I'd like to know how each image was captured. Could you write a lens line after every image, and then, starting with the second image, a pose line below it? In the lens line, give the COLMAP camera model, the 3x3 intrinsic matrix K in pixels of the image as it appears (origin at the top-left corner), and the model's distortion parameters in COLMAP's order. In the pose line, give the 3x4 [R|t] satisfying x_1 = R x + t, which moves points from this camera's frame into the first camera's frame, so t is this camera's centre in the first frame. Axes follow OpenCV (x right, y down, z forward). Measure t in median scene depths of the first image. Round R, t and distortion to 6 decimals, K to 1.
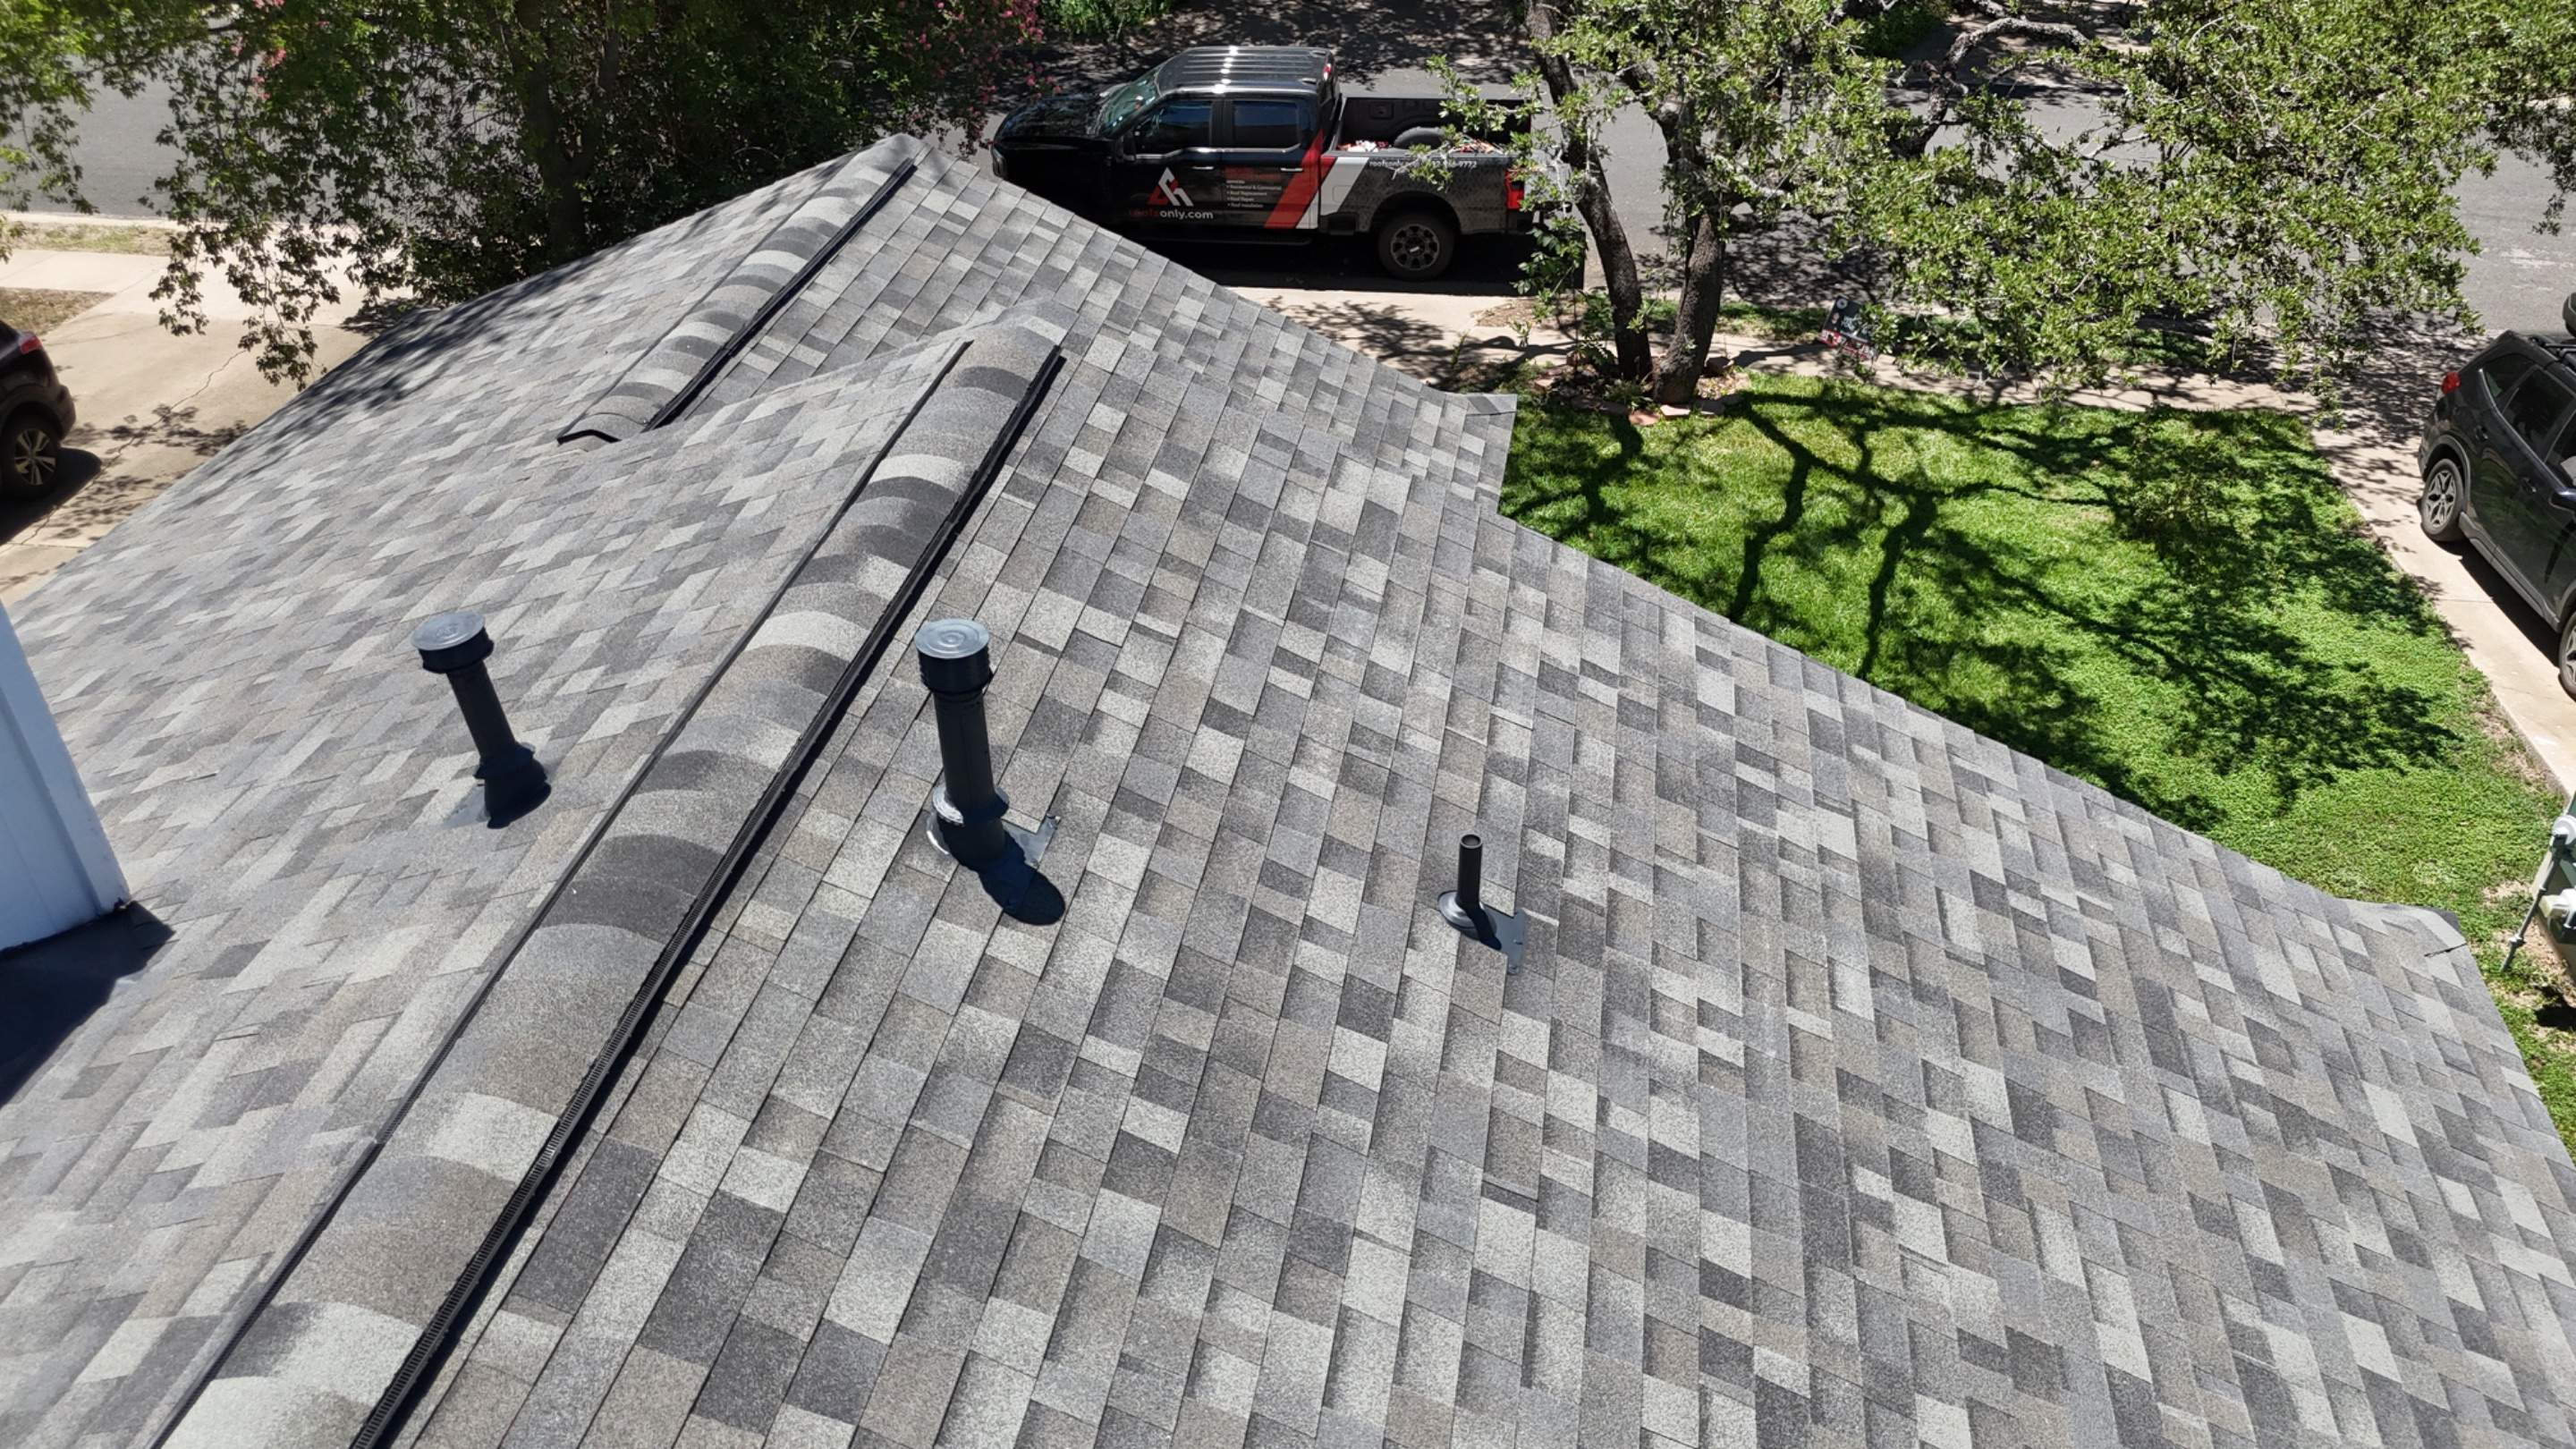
lens RADIAL K [[1904.4, 0, 1289.1], [0, 1904.4, 716.5], [0, 0, 1]] dist [0.072644, -0.070000]
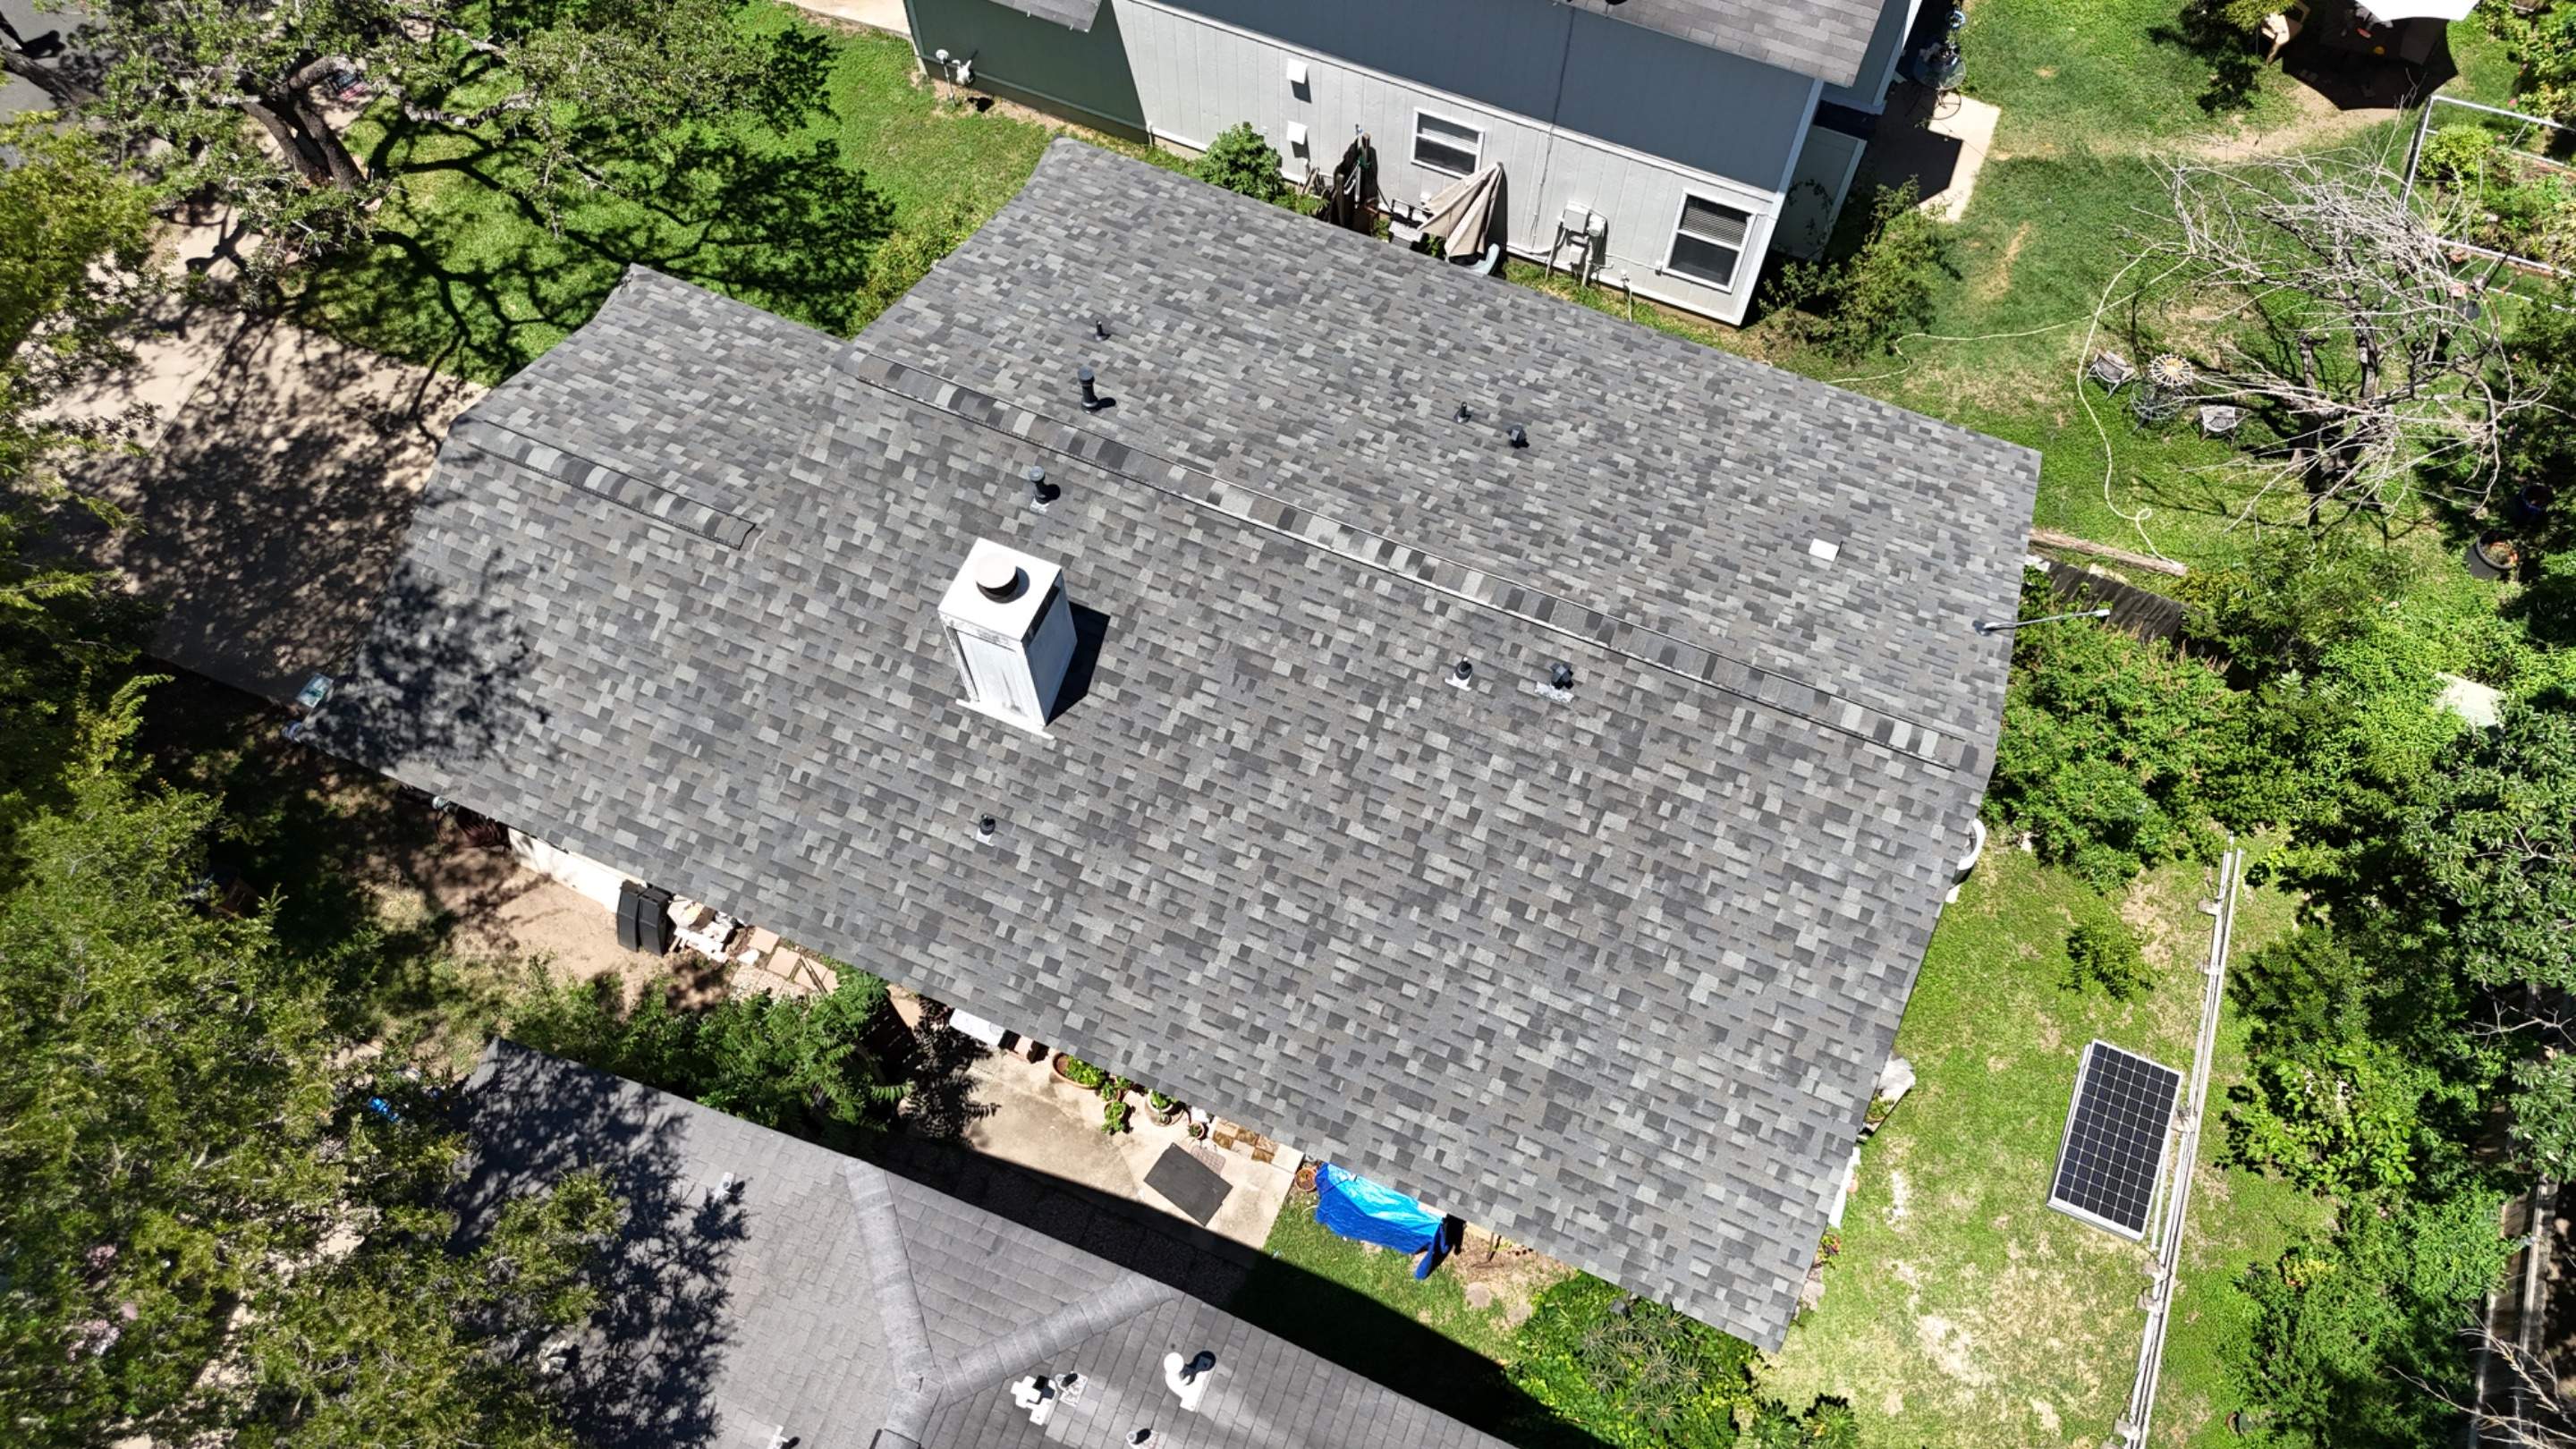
lens RADIAL K [[1879.2, 0, 1290.7], [0, 1879.2, 721.2], [0, 0, 1]] dist [0.106835, -0.159886]
pose [[0.220132, -0.880108, 0.420656, -1.929263], [0.566670, 0.466386, 0.679242, -1.745121], [-0.793994, 0.088850, 0.601397, -1.452480]]
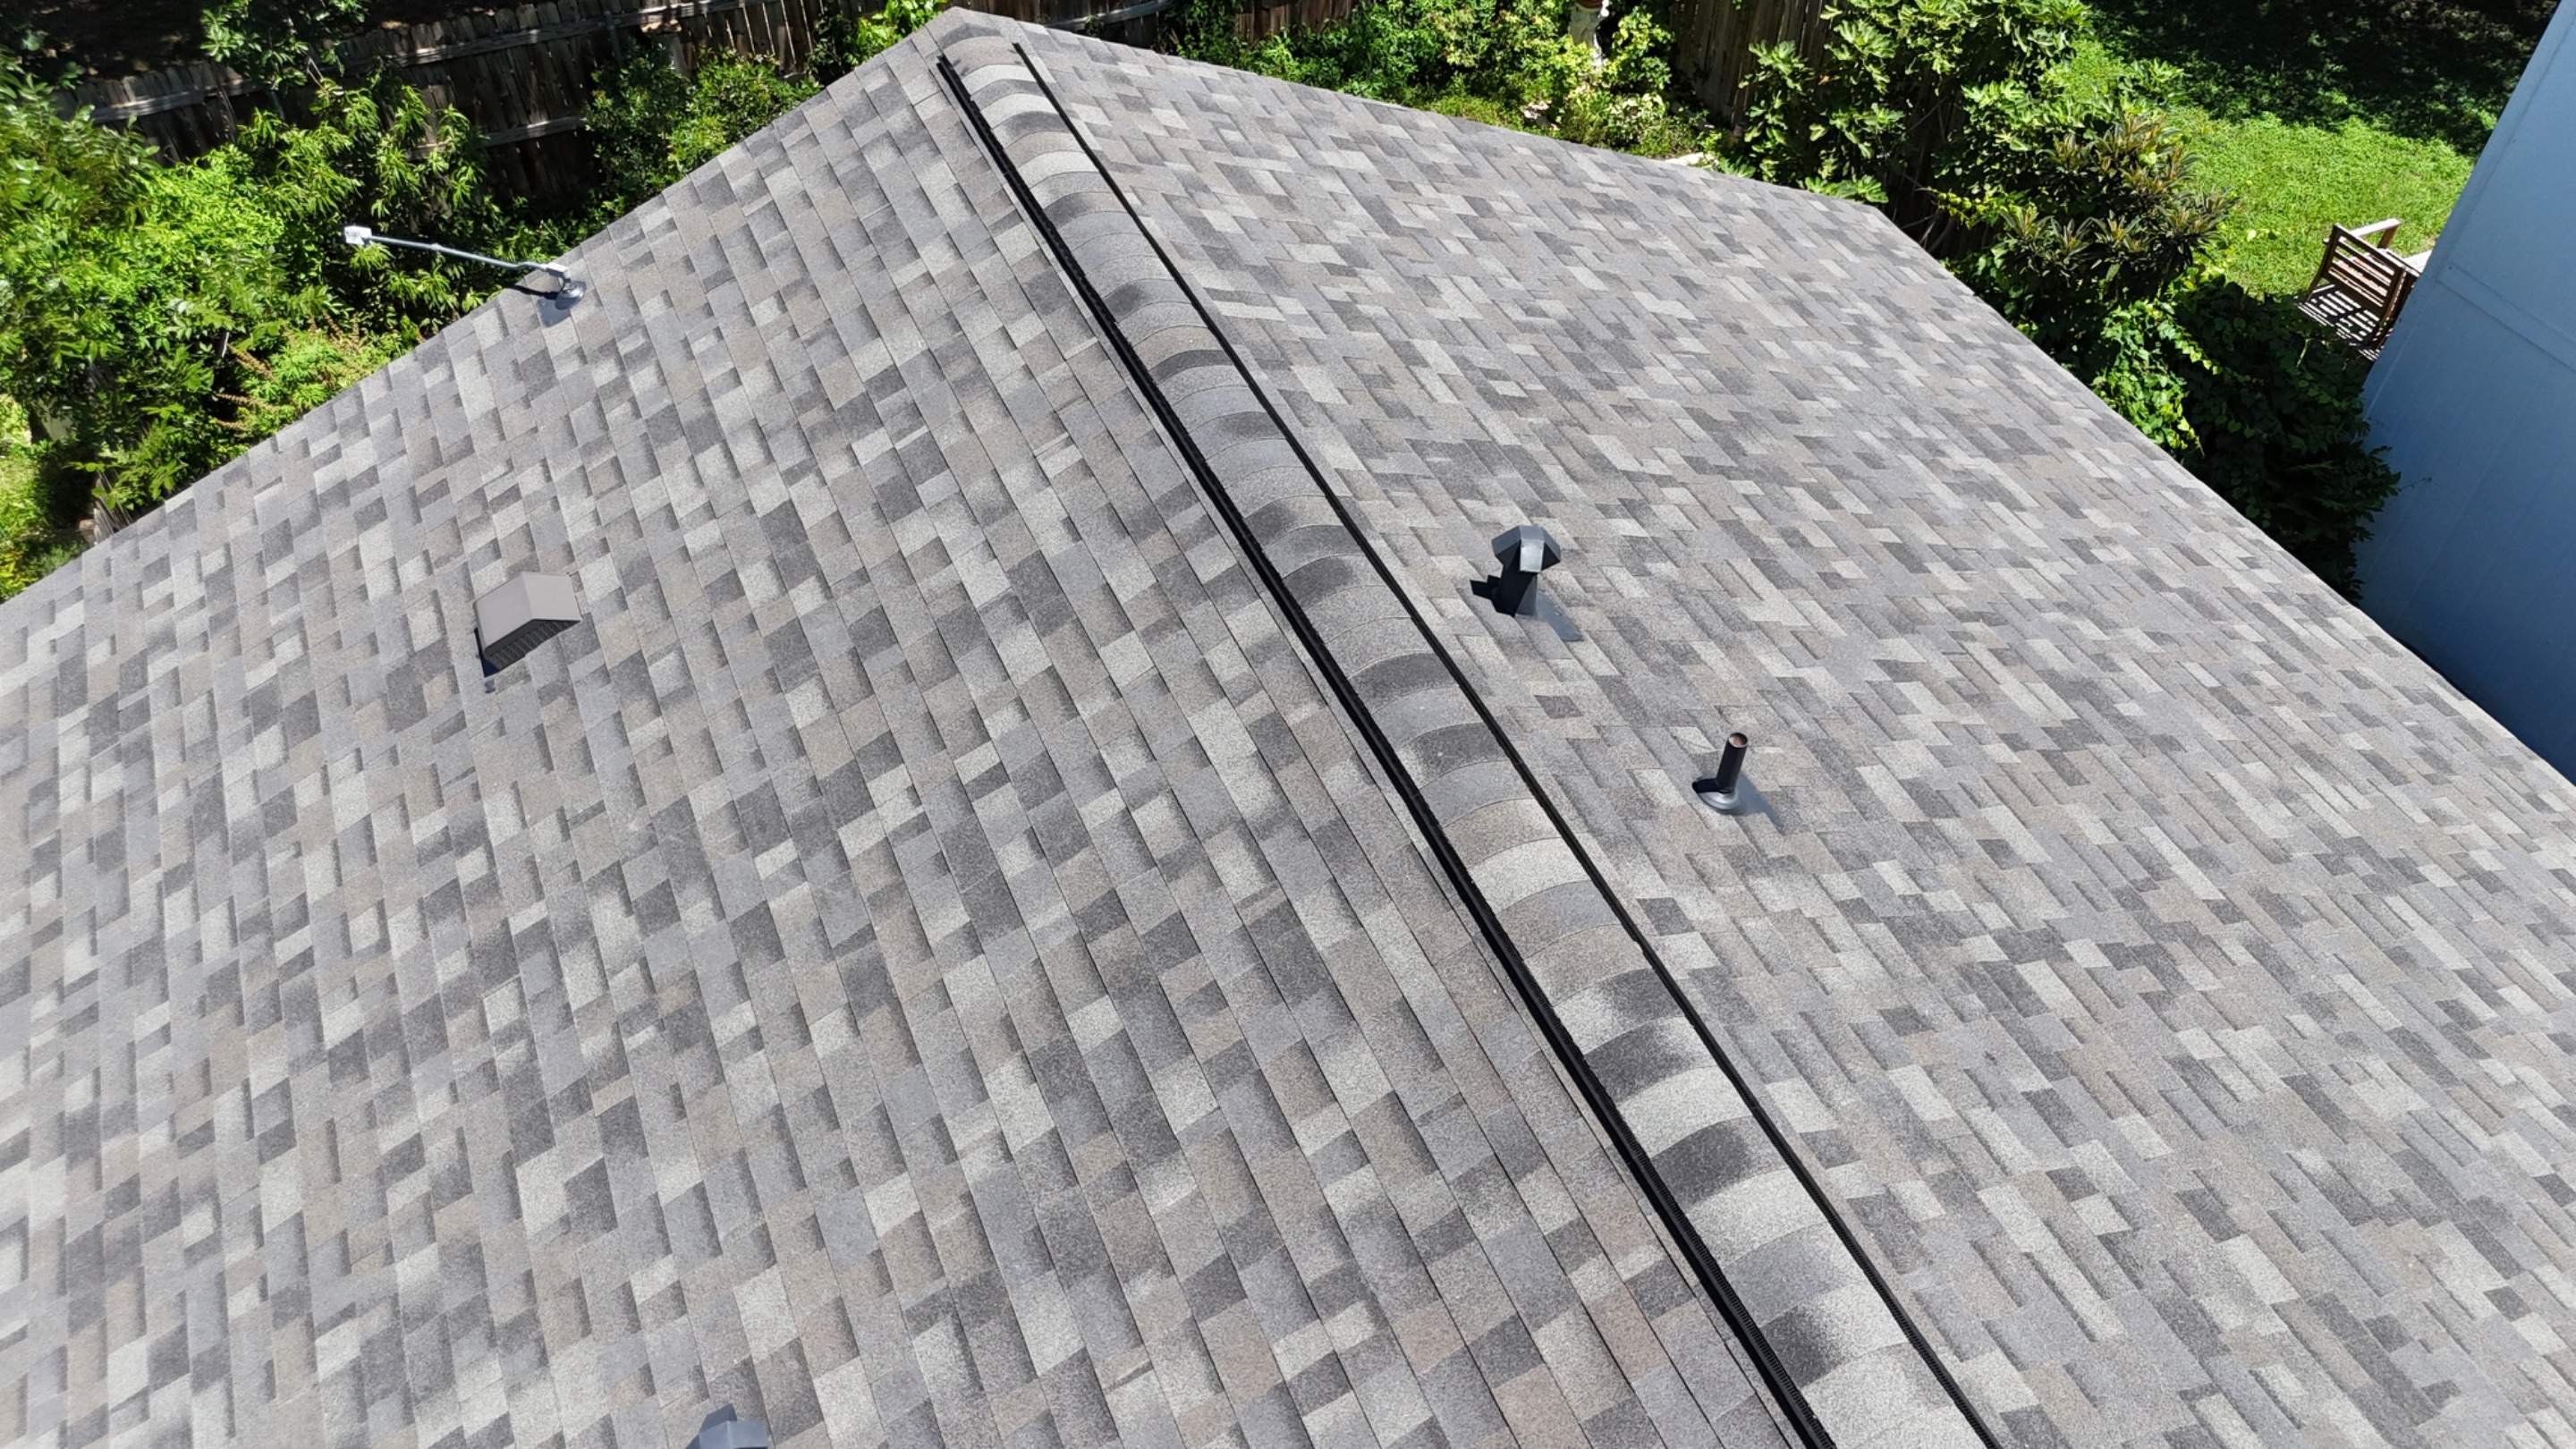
lens RADIAL K [[1891.0, 0, 1295.2], [0, 1891.0, 728.4], [0, 0, 1]] dist [0.090825, -0.094950]
pose [[-0.830808, 0.399928, -0.387060, 0.039545], [-0.331863, 0.202320, 0.921376, -0.317159], [0.446794, 0.893937, -0.035367, 0.088992]]
